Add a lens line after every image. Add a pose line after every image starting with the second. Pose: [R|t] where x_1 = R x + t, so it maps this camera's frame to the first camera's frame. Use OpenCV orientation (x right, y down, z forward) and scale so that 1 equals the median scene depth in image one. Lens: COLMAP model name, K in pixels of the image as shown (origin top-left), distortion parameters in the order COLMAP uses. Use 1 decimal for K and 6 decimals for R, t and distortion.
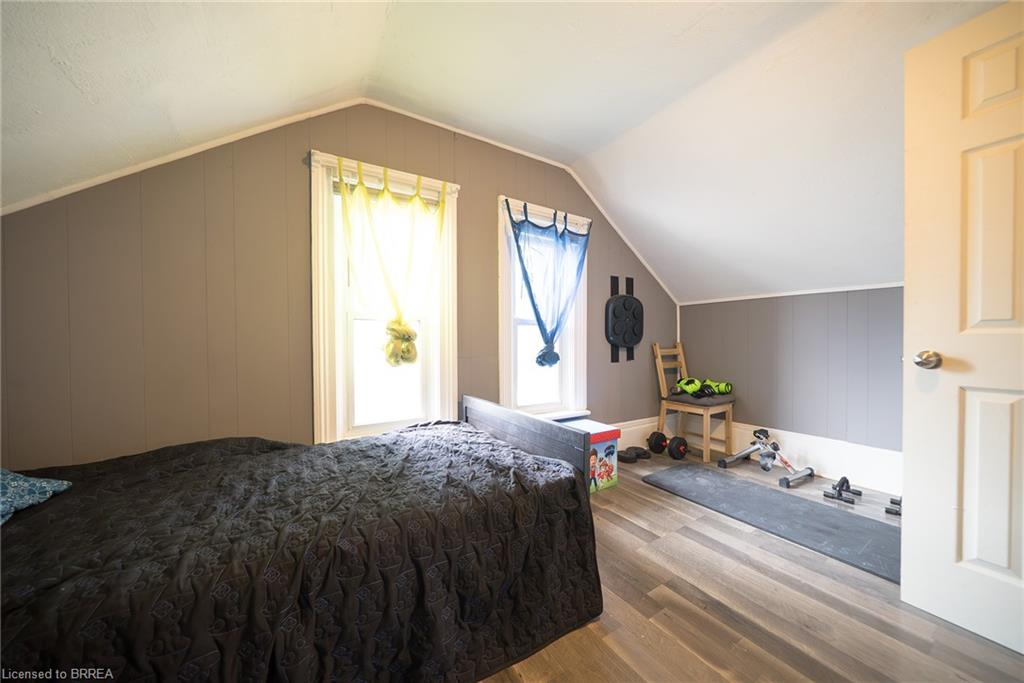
lens RADIAL K [[355.3, 0, 511.8], [0, 355.3, 340.2], [0, 0, 1]] dist [-0.000722, -0.000422]
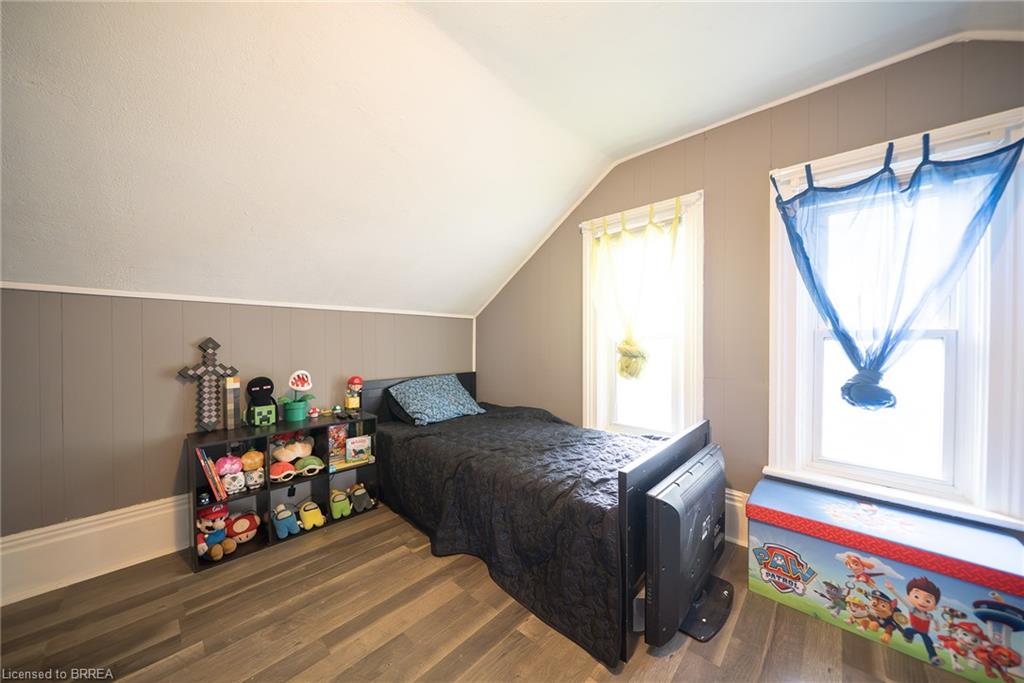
lens RADIAL K [[355.3, 0, 512.4], [0, 355.3, 344.8], [0, 0, 1]] dist [-0.000722, -0.000422]
pose [[0.248556, 0.011305, -0.968552, 0.569969], [-0.007403, 0.999925, 0.009771, -0.038840], [0.968589, 0.004742, 0.248621, 0.276801]]
